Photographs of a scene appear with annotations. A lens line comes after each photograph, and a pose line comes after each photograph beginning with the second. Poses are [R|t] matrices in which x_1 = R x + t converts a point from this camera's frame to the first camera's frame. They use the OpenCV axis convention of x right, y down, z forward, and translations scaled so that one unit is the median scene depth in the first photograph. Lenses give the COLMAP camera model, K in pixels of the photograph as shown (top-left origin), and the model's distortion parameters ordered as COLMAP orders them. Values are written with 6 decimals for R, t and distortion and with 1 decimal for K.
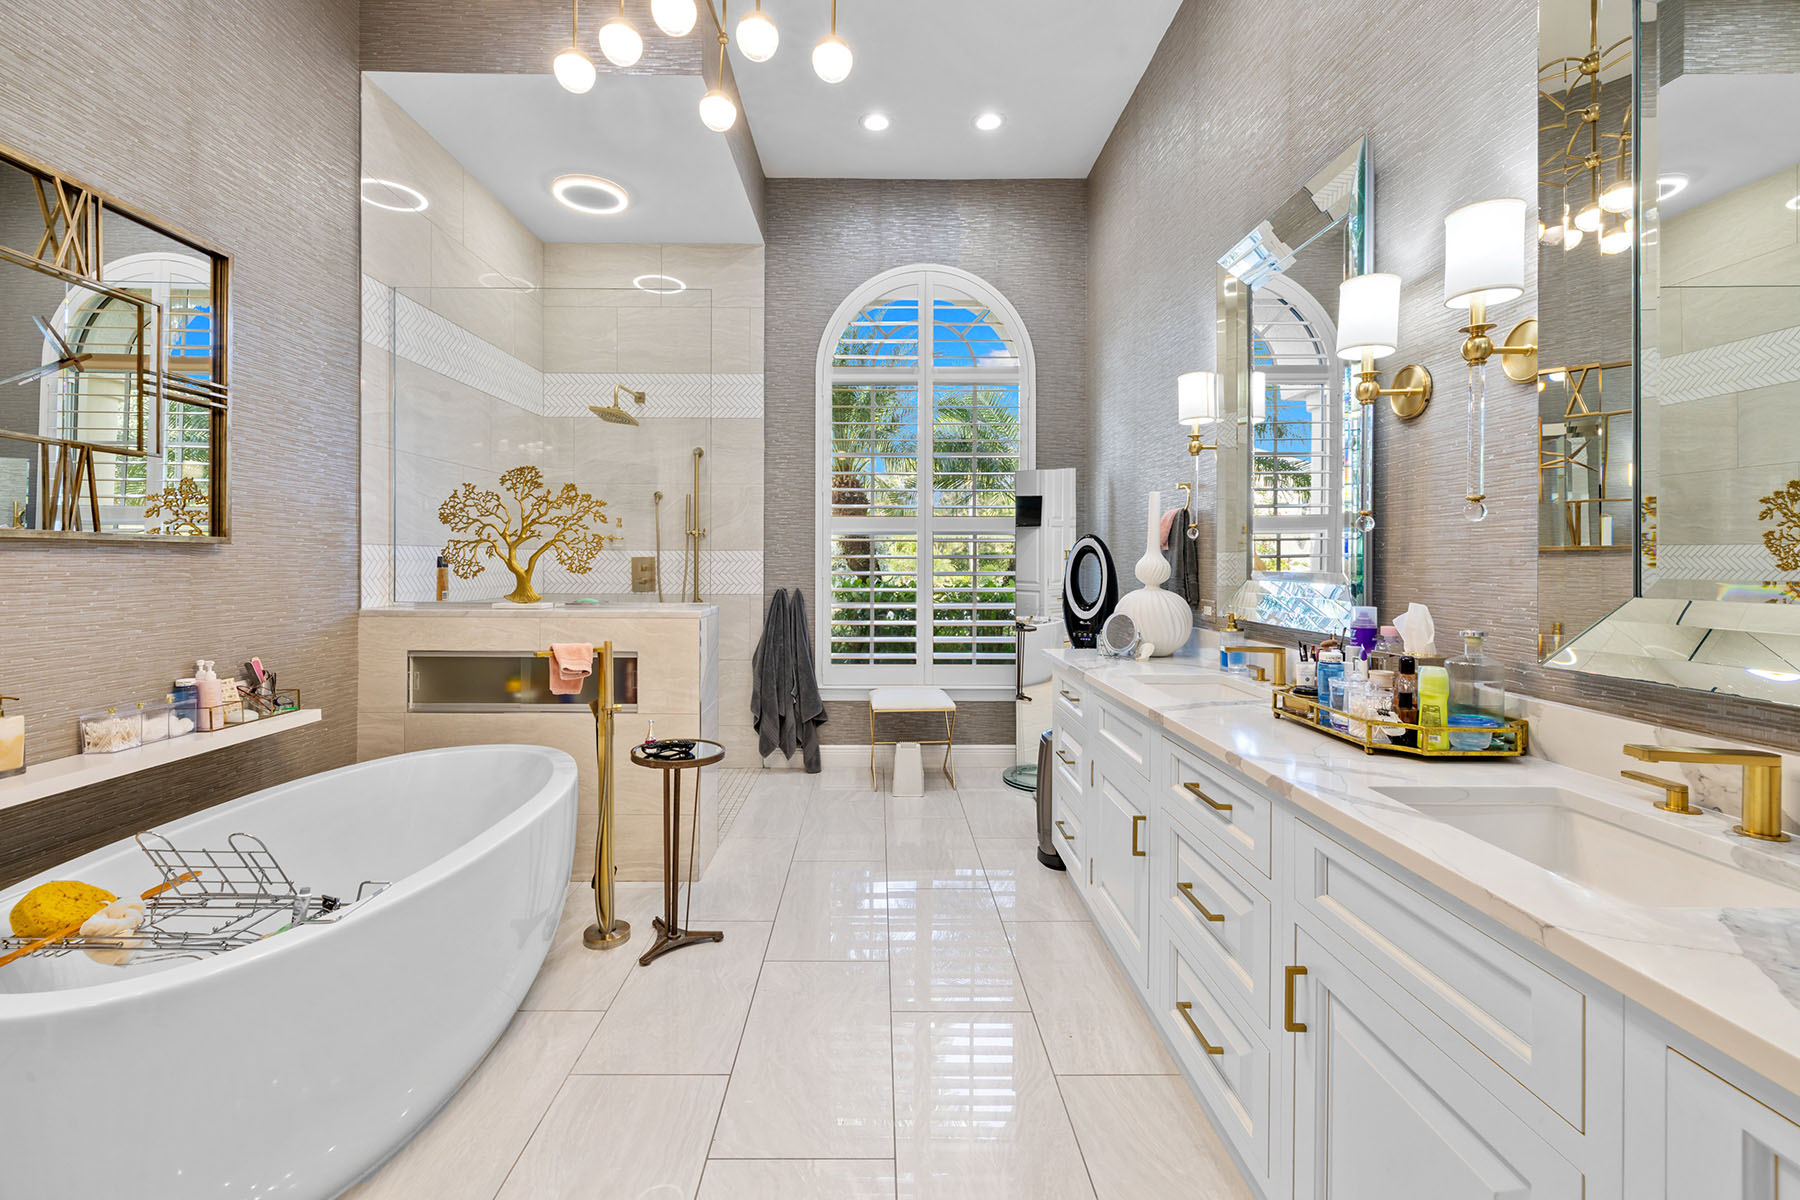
lens RADIAL K [[764.8, 0, 892.8], [0, 764.8, 564.2], [0, 0, 1]] dist [0.000251, 0.000232]
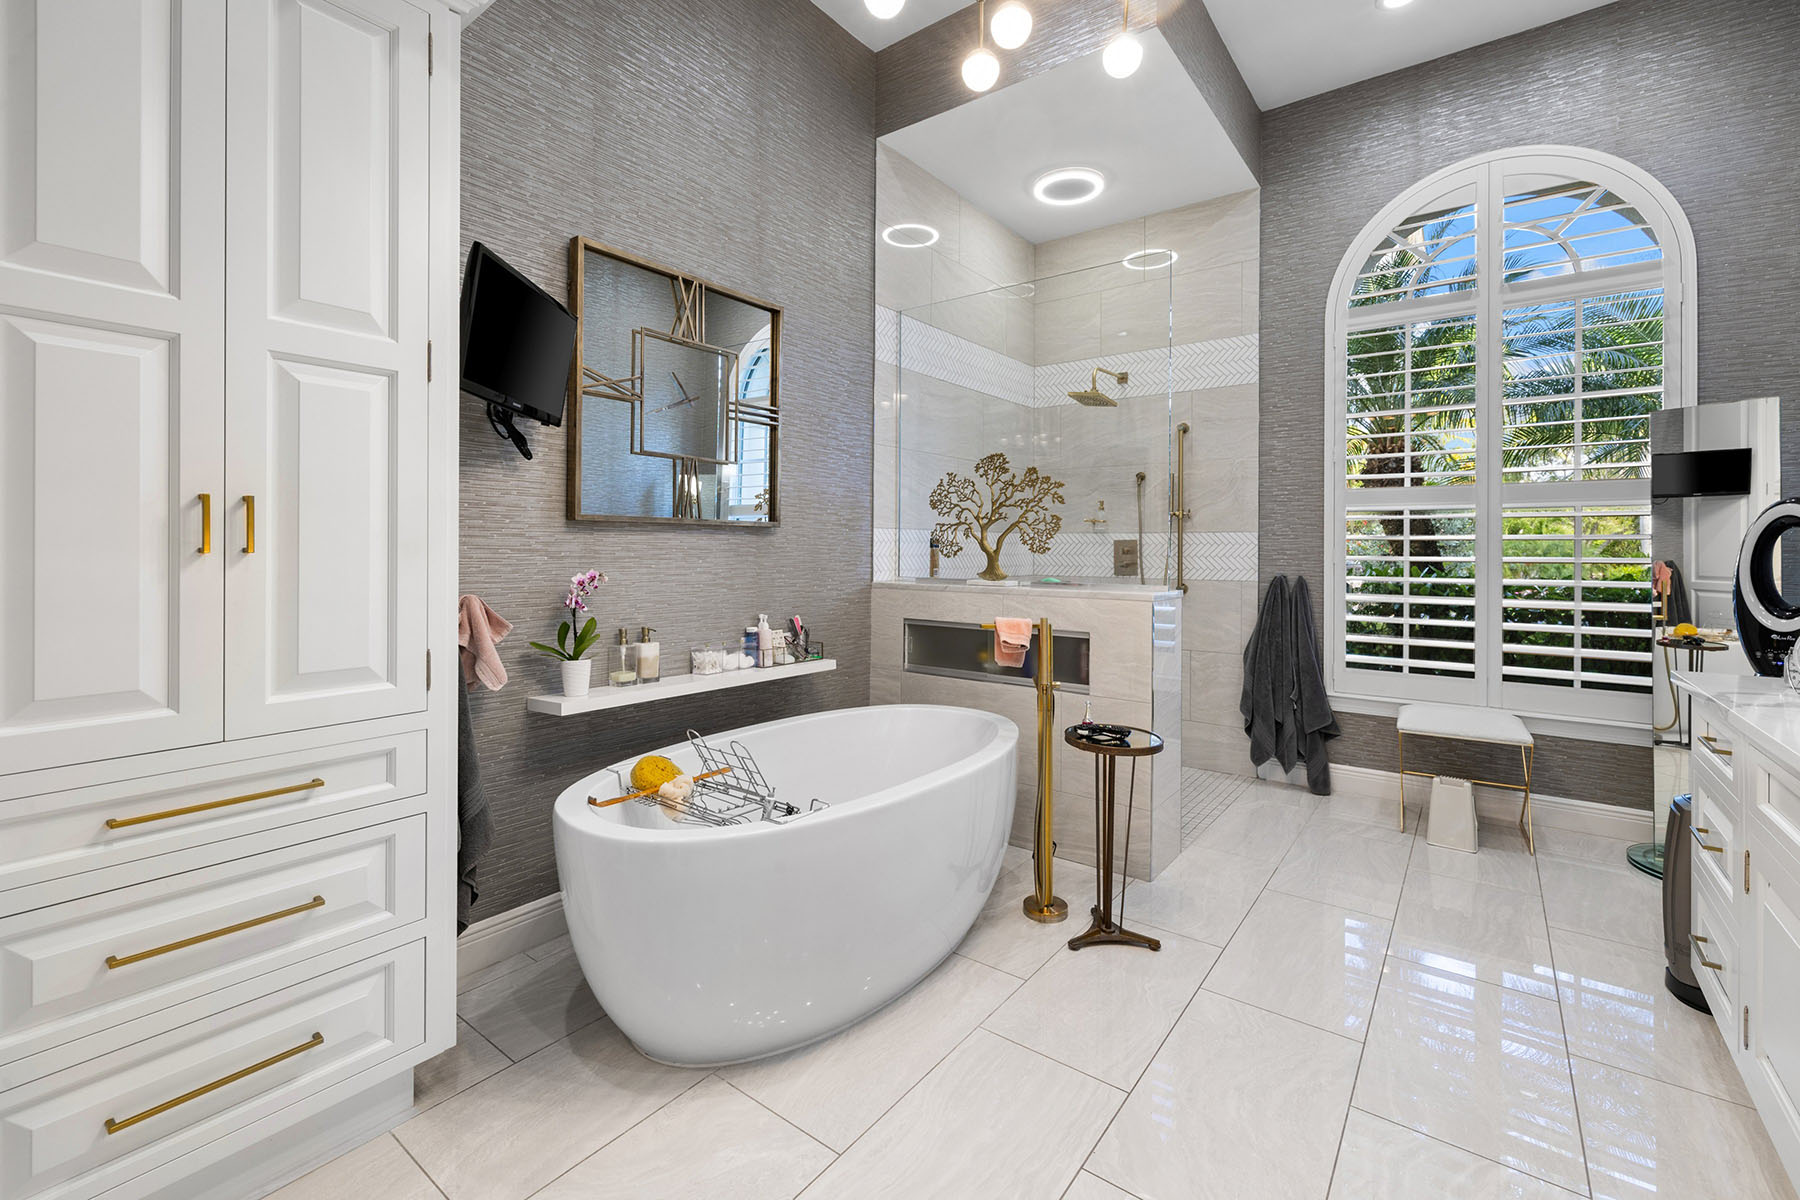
lens RADIAL K [[779.2, 0, 899.9], [0, 779.2, 545.4], [0, 0, 1]] dist [0.000273, 0.000031]
pose [[0.788605, -0.002269, -0.614896, 0.092140], [-0.004272, 0.999949, -0.009168, 0.012253], [0.614886, 0.009857, 0.788555, 0.053722]]
